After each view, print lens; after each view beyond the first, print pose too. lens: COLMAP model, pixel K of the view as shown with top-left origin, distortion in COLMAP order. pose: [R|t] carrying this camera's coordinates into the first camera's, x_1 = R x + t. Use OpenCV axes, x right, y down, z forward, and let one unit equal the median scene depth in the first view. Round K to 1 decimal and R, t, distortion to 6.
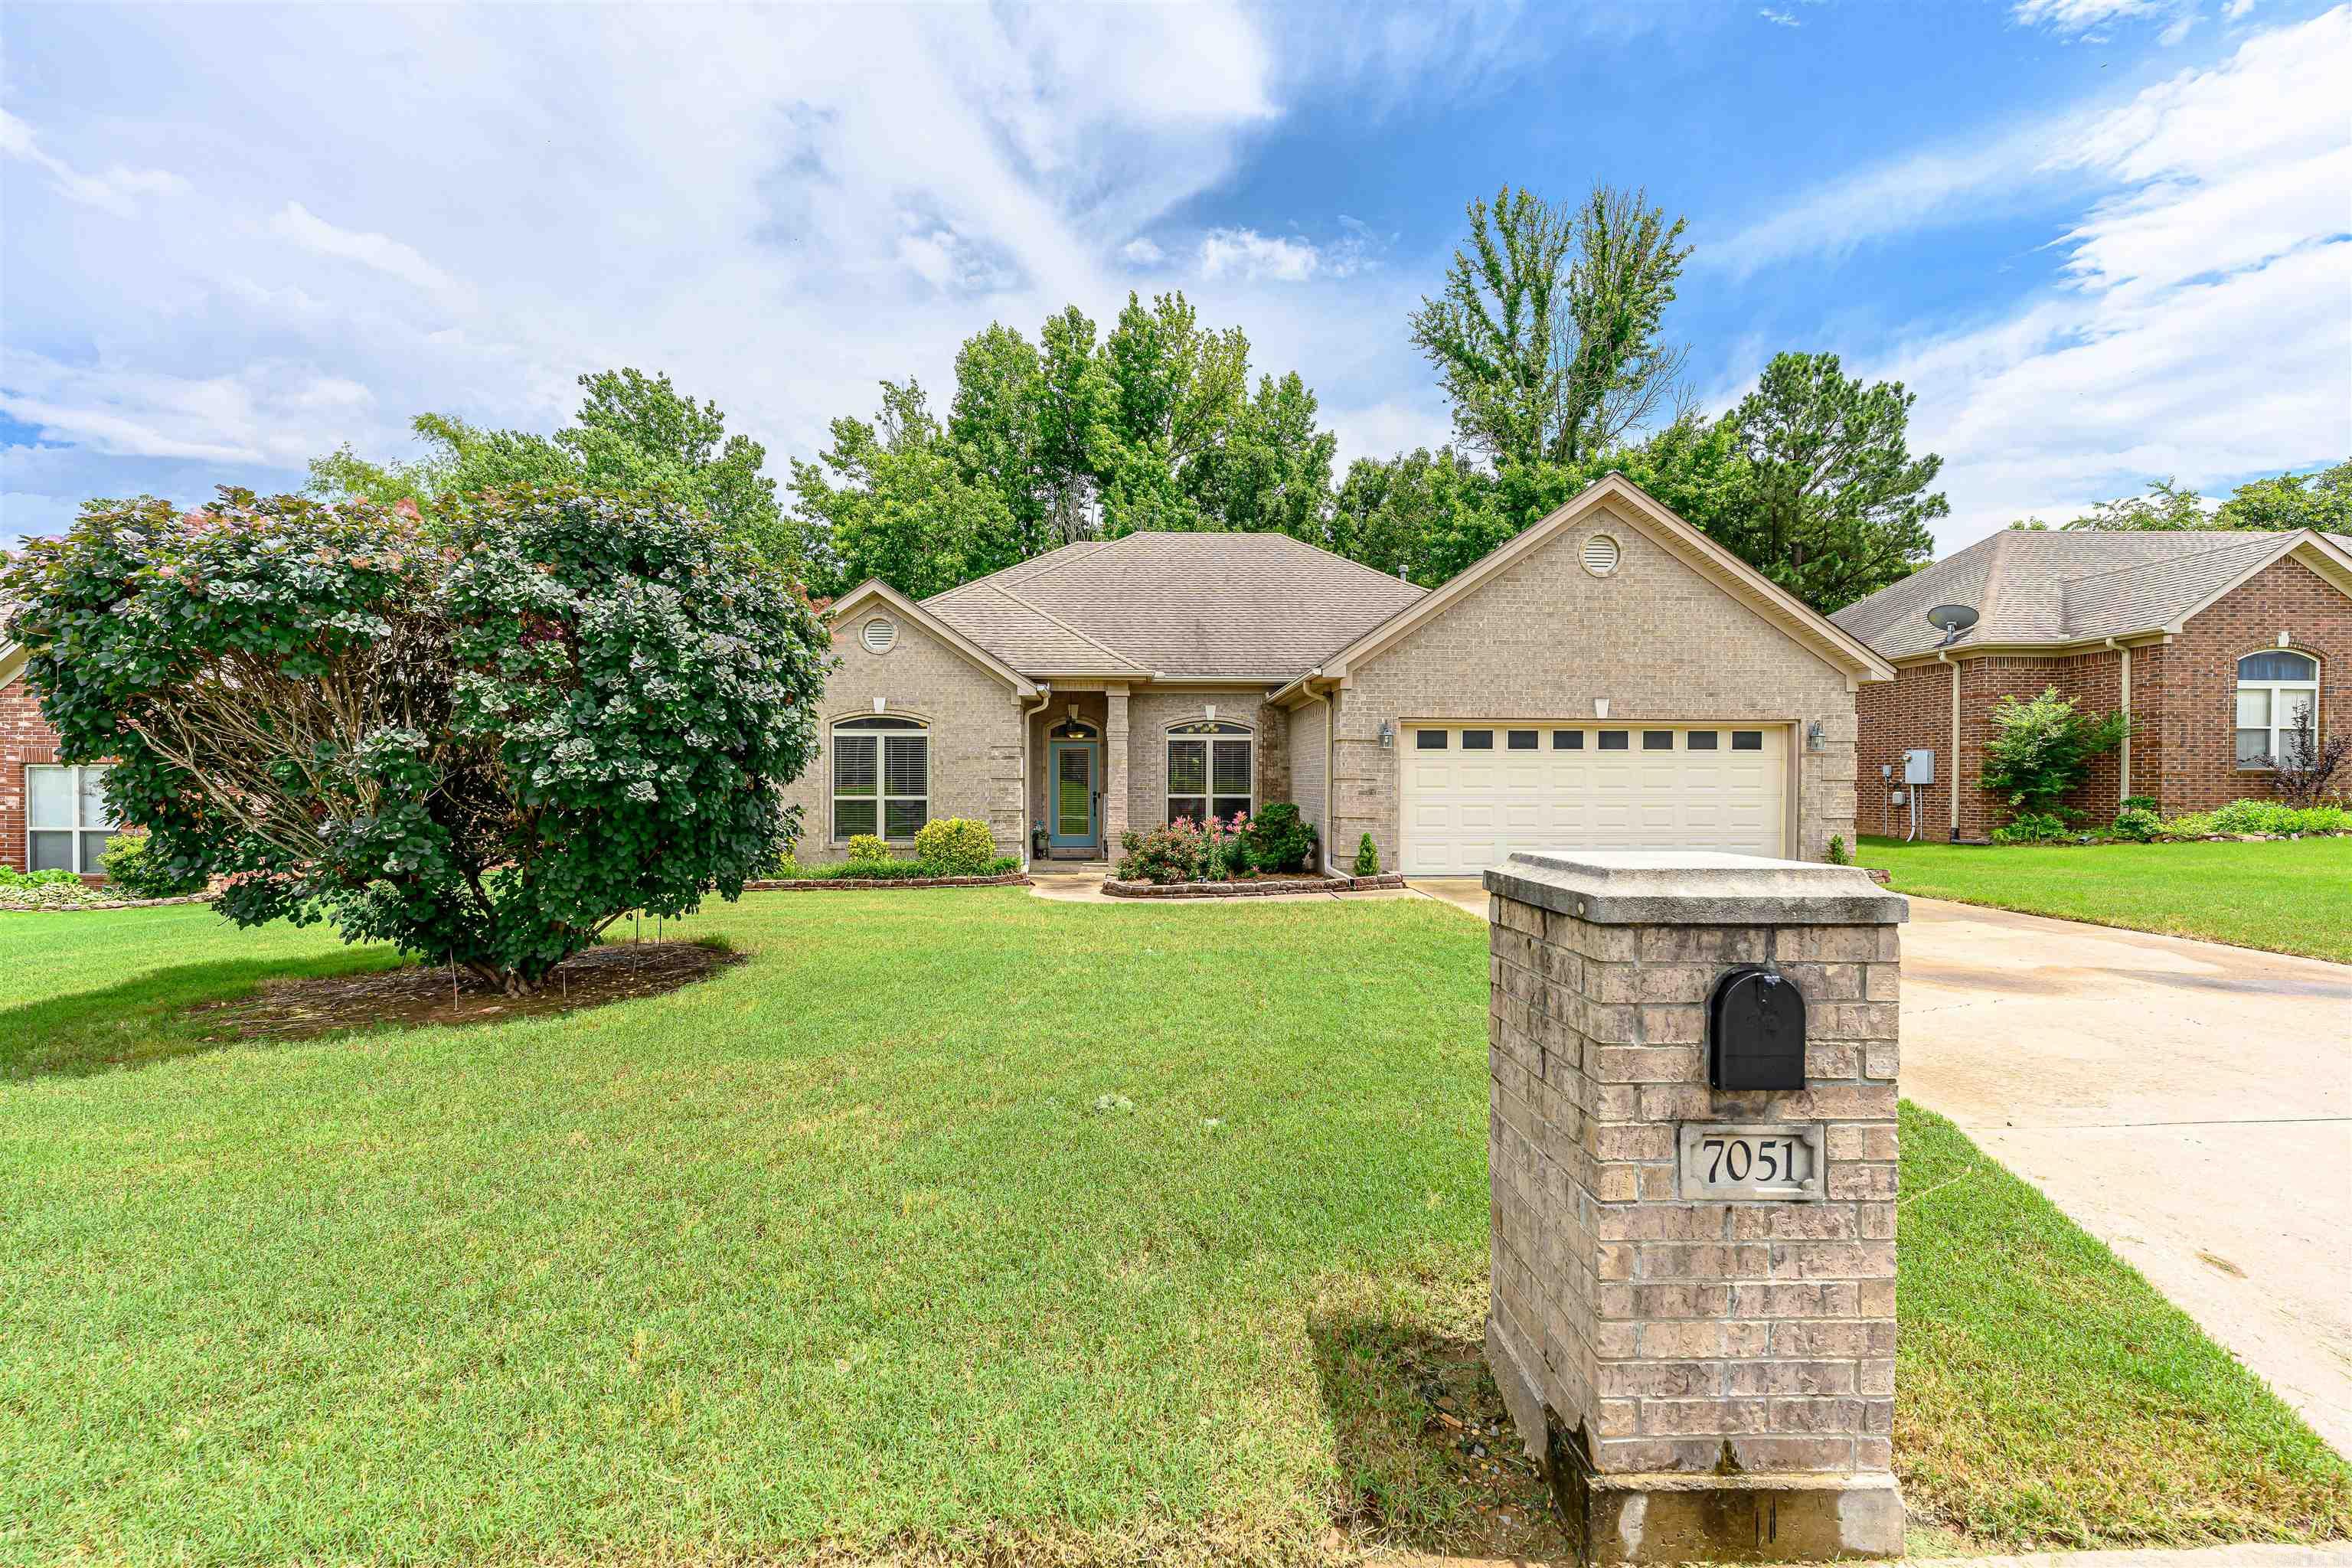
lens RADIAL K [[1004.0, 0, 1190.6], [0, 1004.0, 792.4], [0, 0, 1]] dist [0.000519, -0.000396]
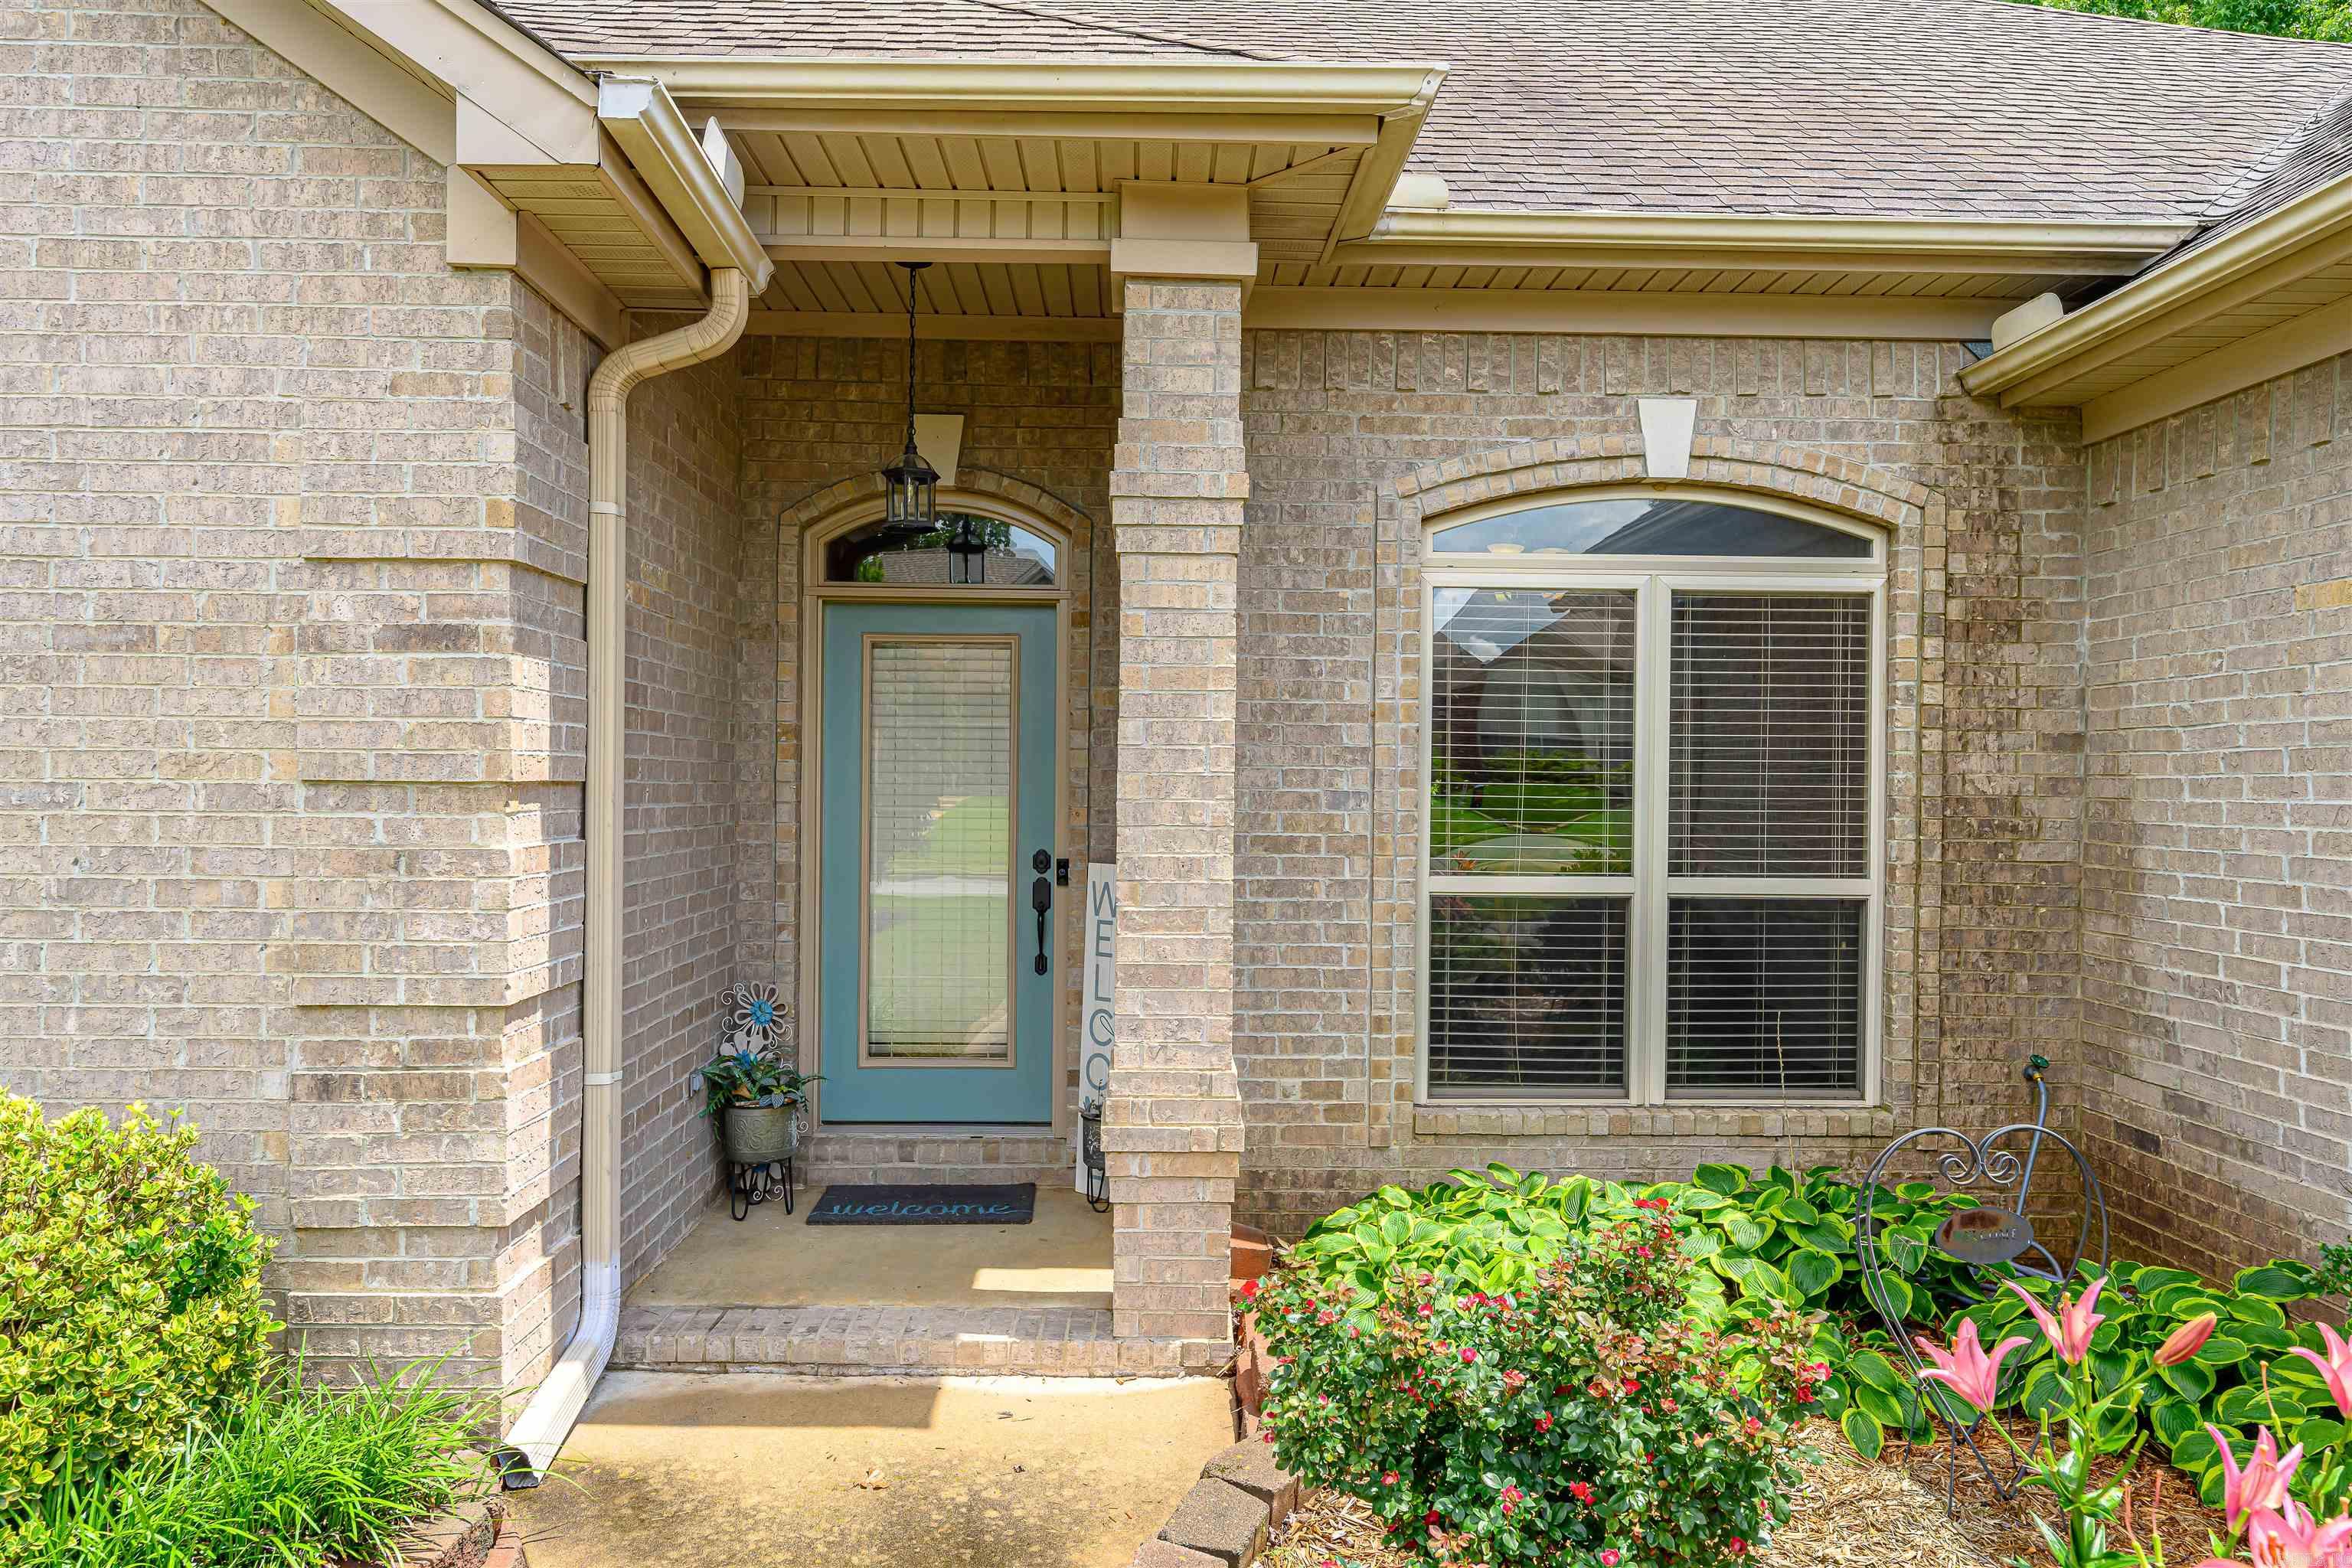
lens RADIAL K [[1691.6, 0, 1177.5], [0, 1691.6, 788.1], [0, 0, 1]] dist [0.001857, 0.000468]
pose [[0.999732, 0.006284, -0.022278, -0.069665], [-0.006649, 0.999844, -0.016373, -0.010088], [0.022171, 0.016517, 0.999618, 0.763270]]
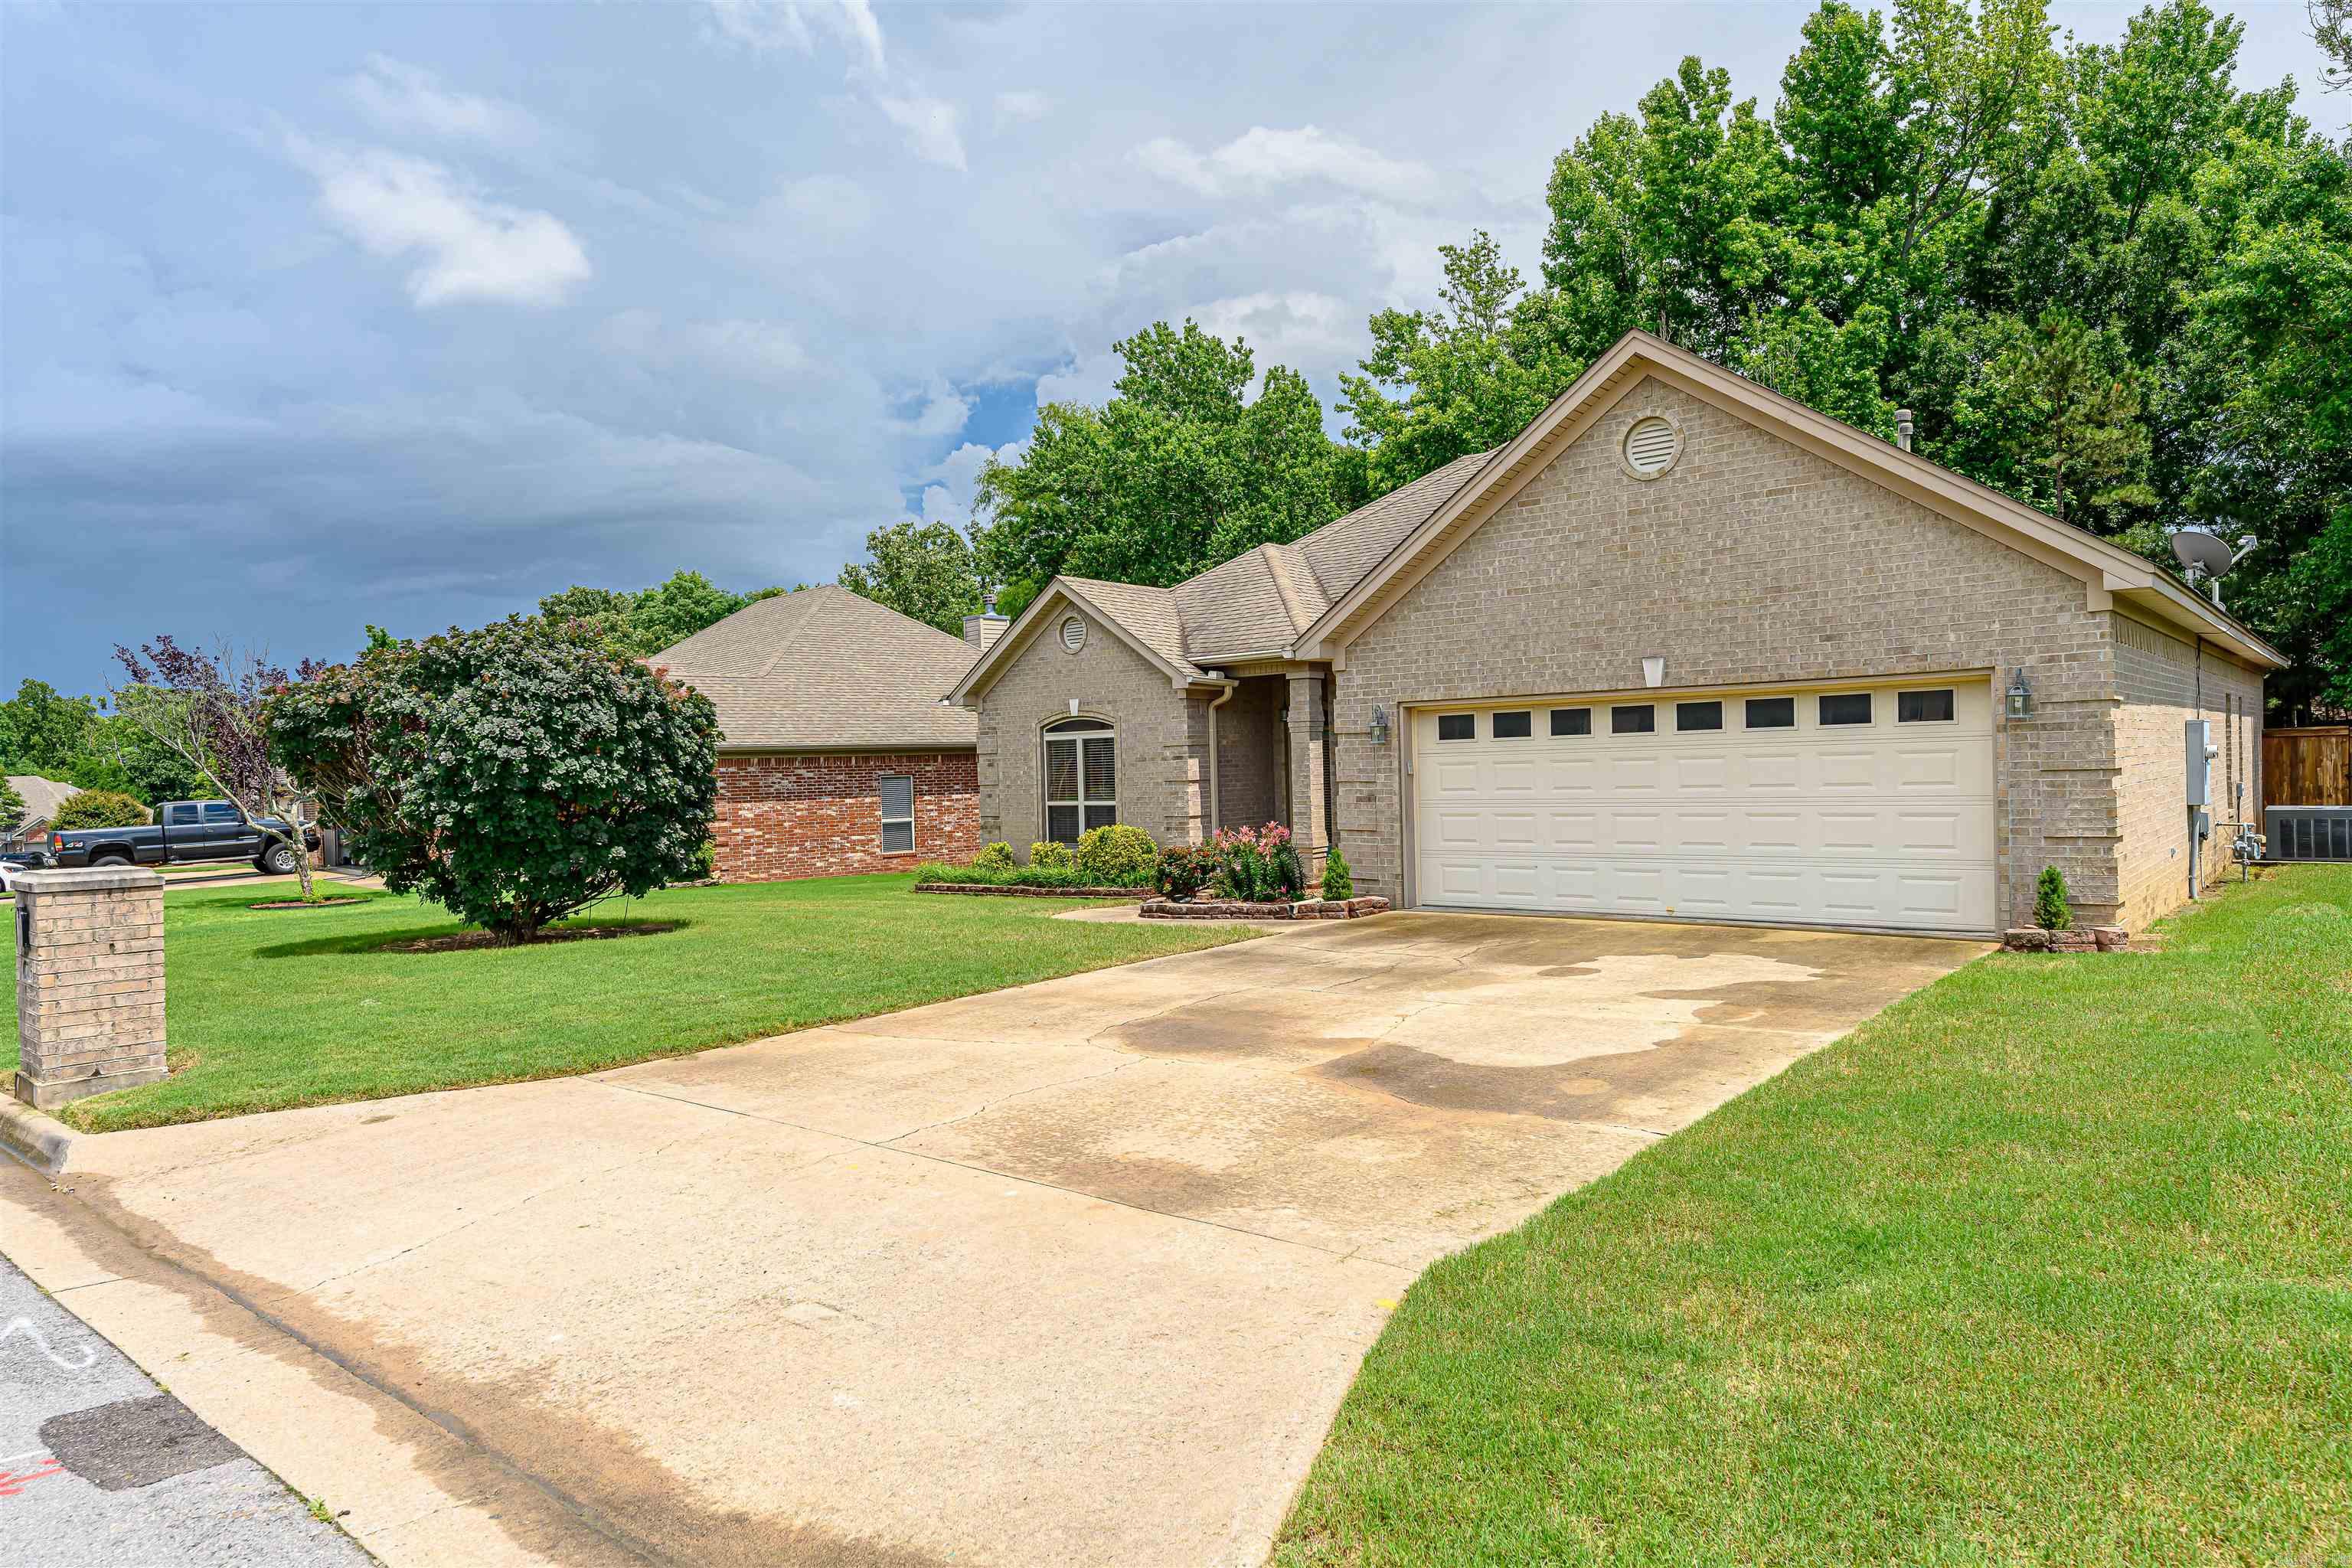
lens RADIAL K [[1545.0, 0, 1172.6], [0, 1545.0, 771.2], [0, 0, 1]] dist [0.026903, 0.000118]
pose [[0.698998, -0.018108, -0.714895, 0.806061], [0.021900, 0.999753, -0.003911, -0.017155], [0.714789, -0.012922, 0.699221, 0.028211]]
